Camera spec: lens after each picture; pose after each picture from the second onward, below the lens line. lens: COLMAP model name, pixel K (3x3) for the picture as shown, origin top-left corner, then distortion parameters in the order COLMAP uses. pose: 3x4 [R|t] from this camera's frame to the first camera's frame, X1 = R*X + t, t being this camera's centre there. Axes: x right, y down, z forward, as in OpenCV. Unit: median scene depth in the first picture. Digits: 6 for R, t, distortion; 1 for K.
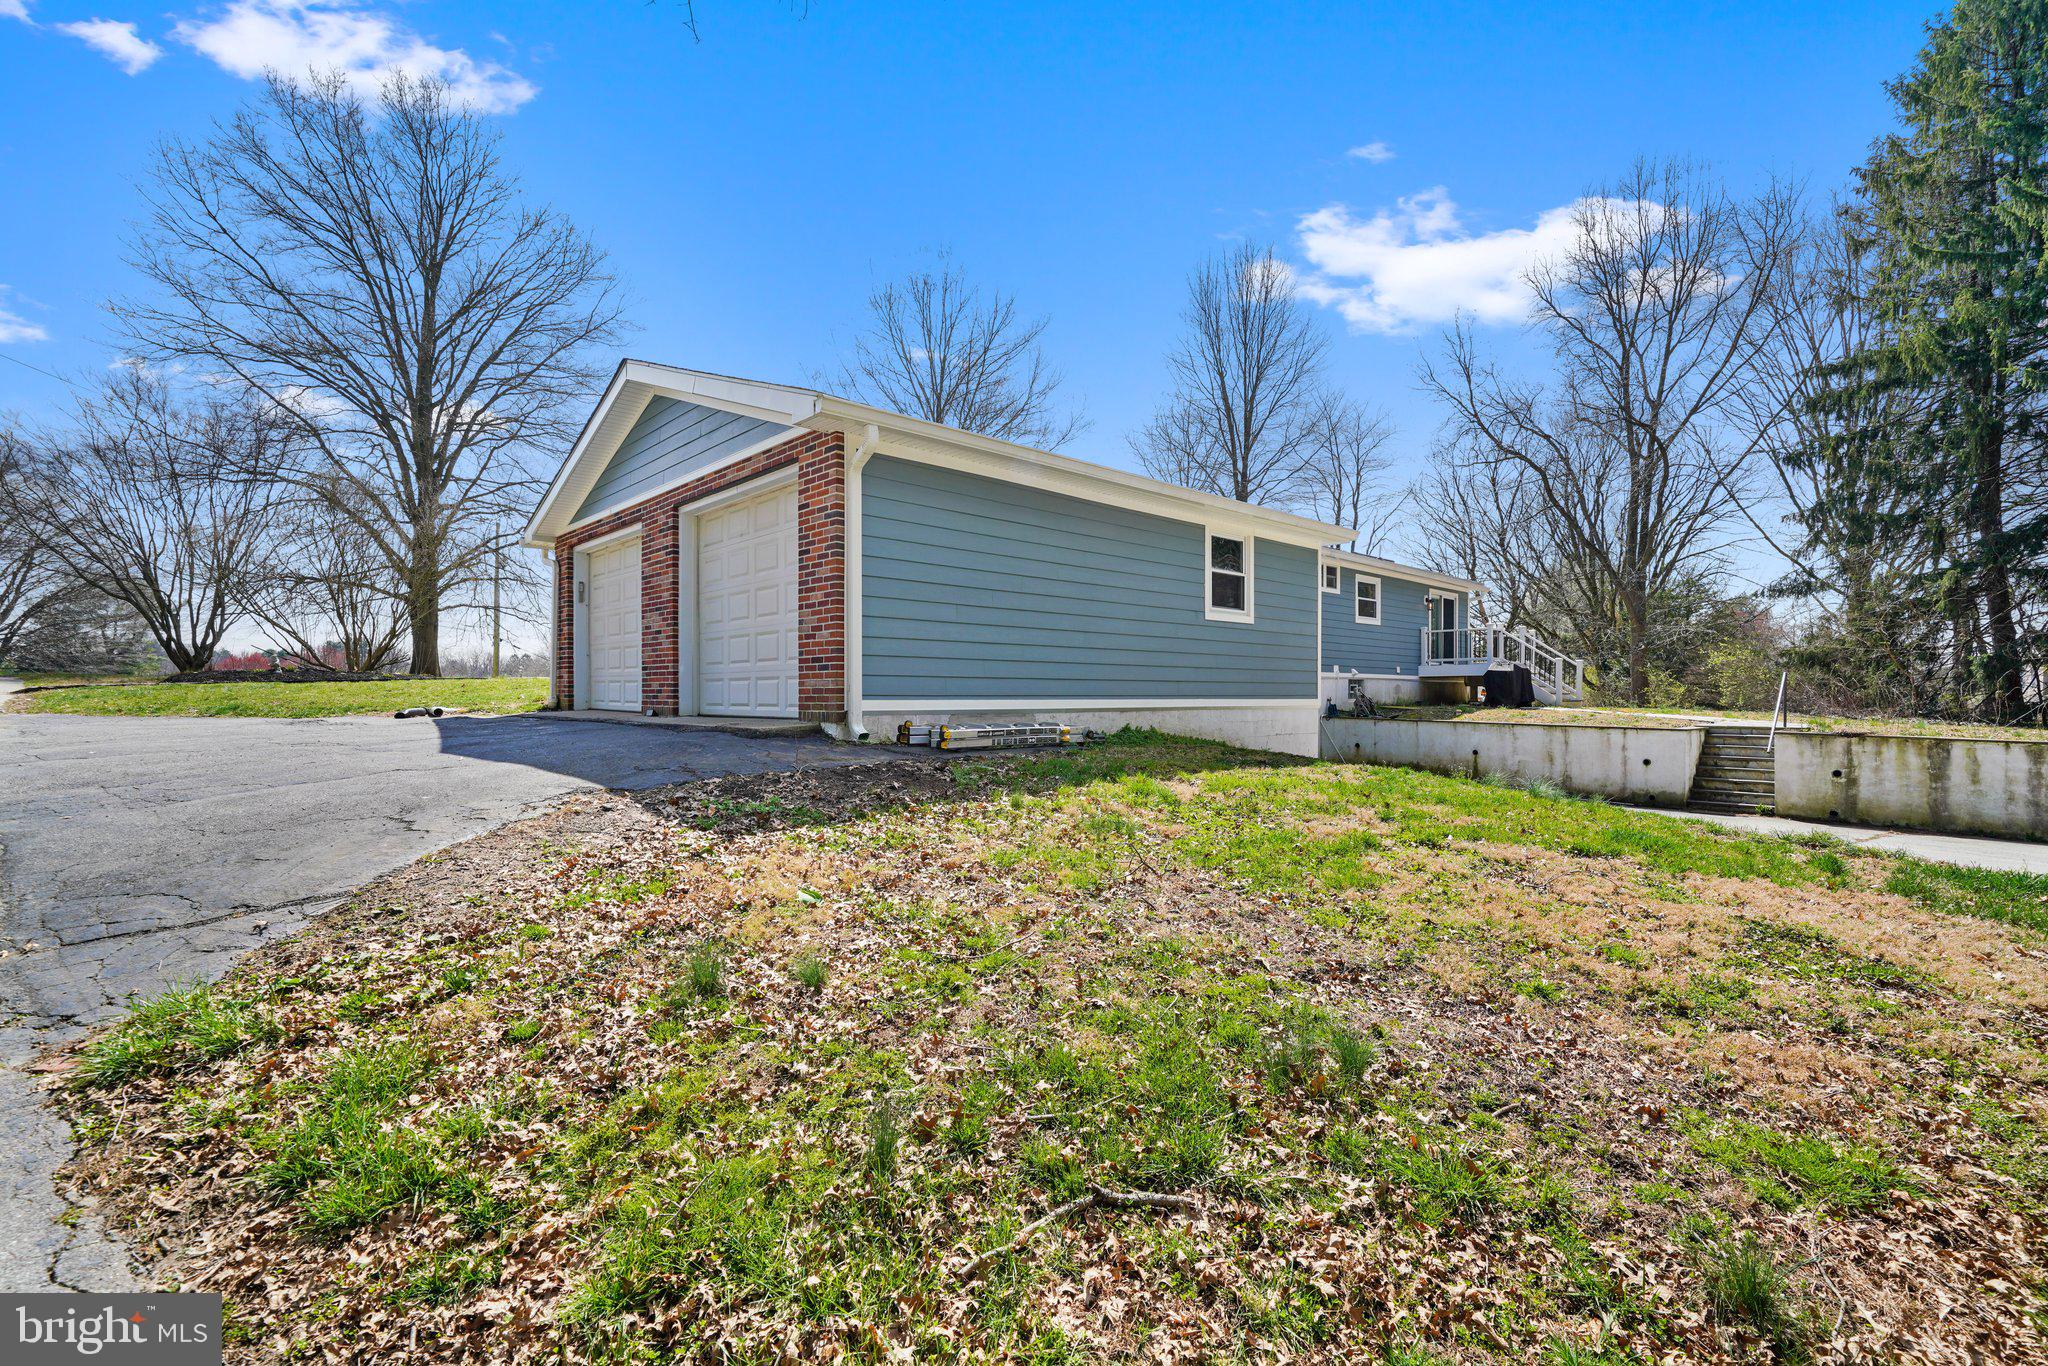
lens RADIAL K [[890.4, 0, 1019.6], [0, 890.4, 684.8], [0, 0, 1]] dist [-0.000477, 0.000210]
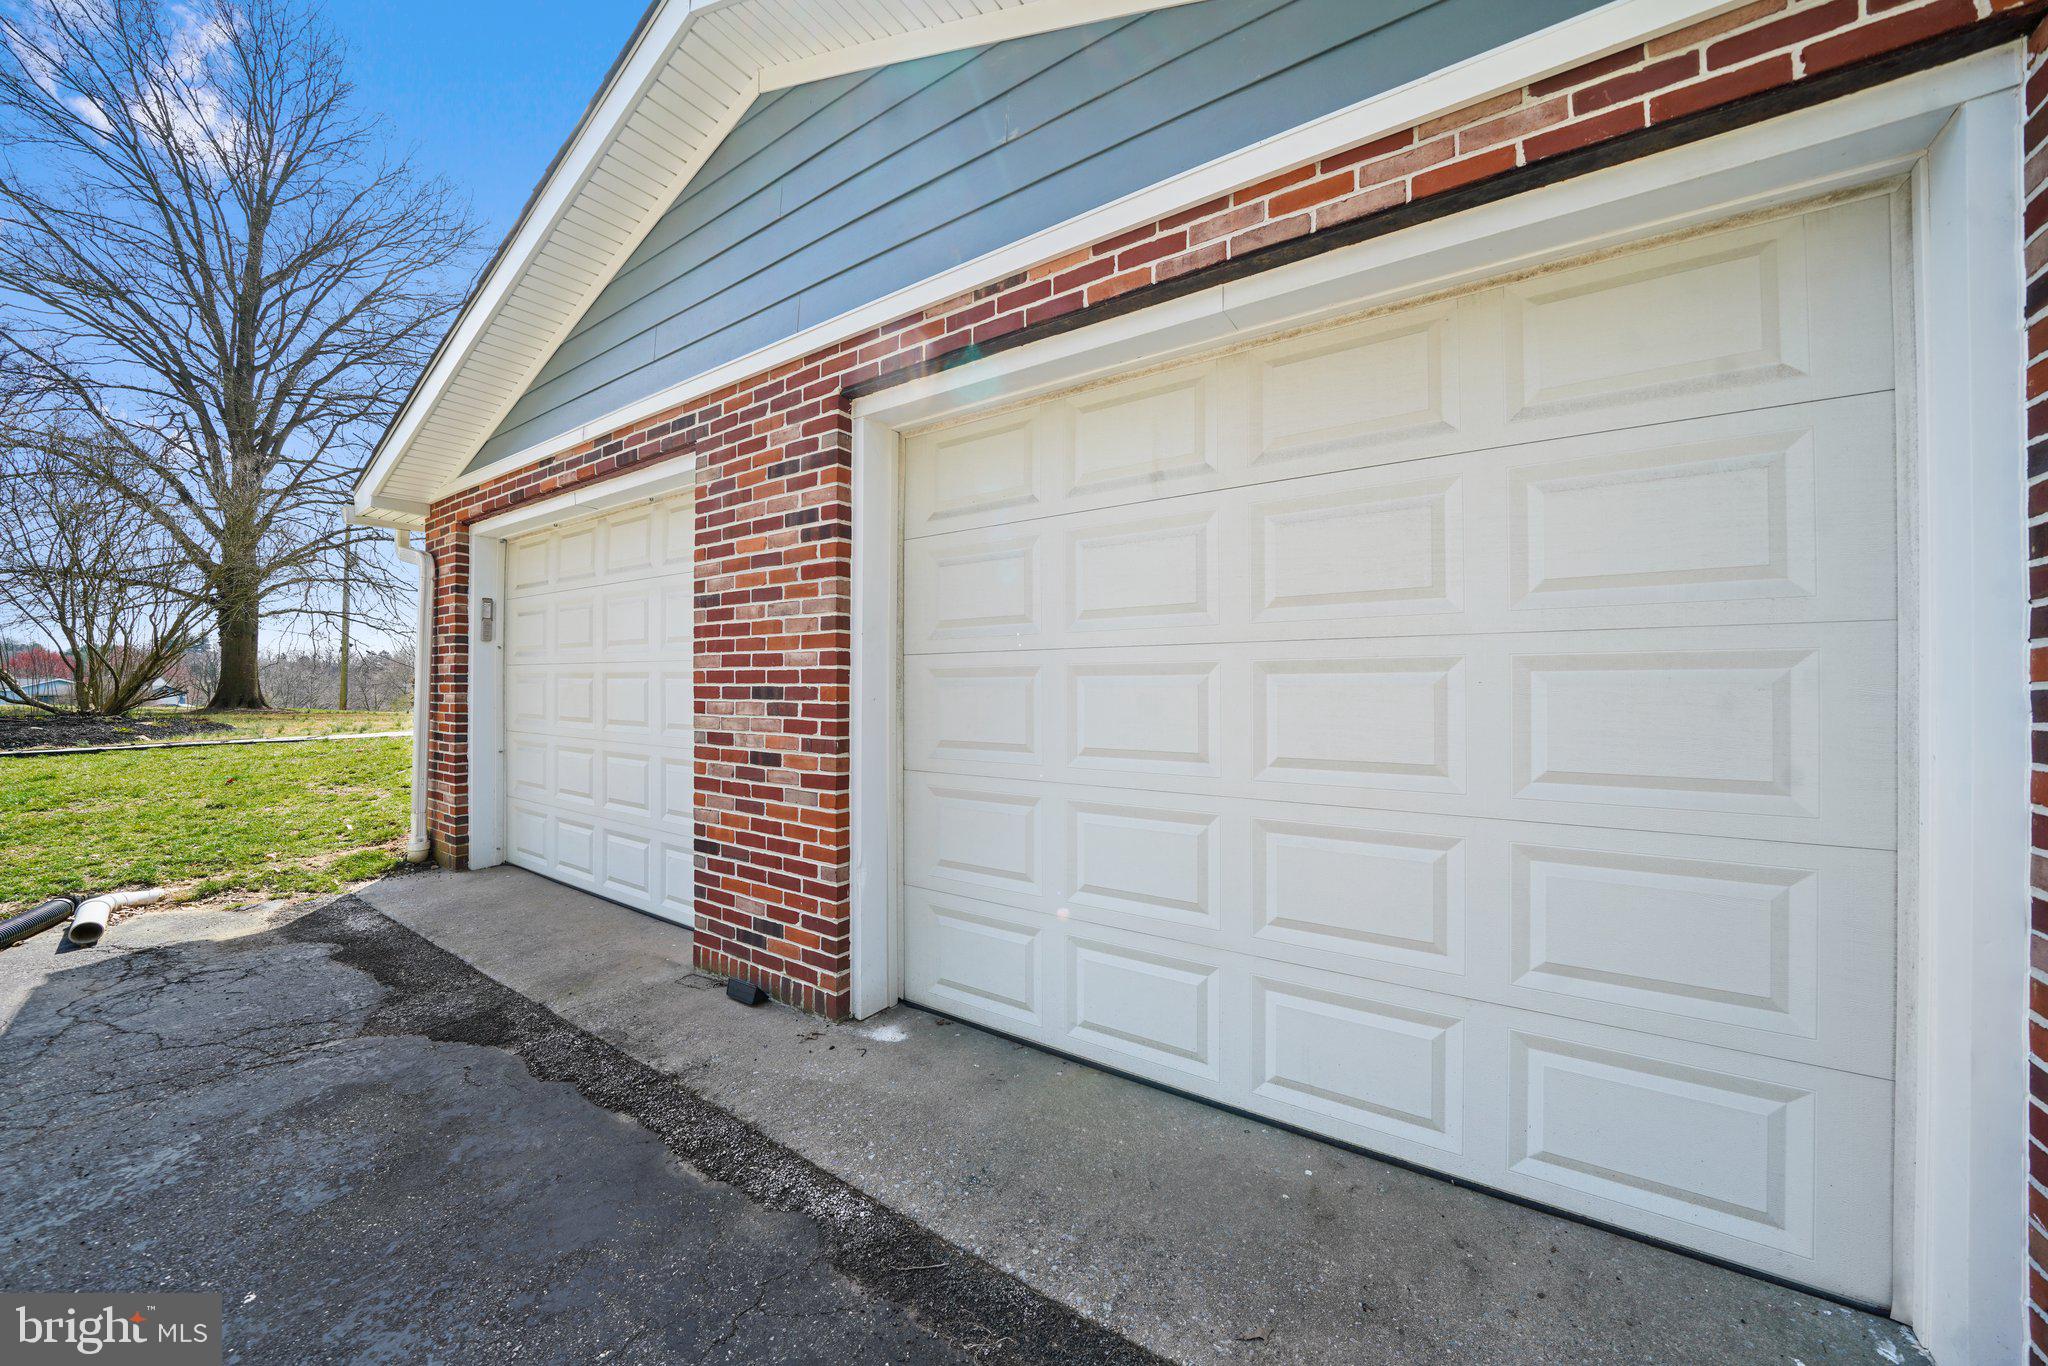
lens RADIAL K [[711.7, 0, 1026.3], [0, 711.7, 687.0], [0, 0, 1]] dist [-0.027418, 0.003711]
pose [[0.971981, 0.008612, 0.234901, -0.110523], [-0.009519, 0.999951, 0.002725, -0.026558], [-0.234866, -0.004885, 0.972016, 0.209208]]
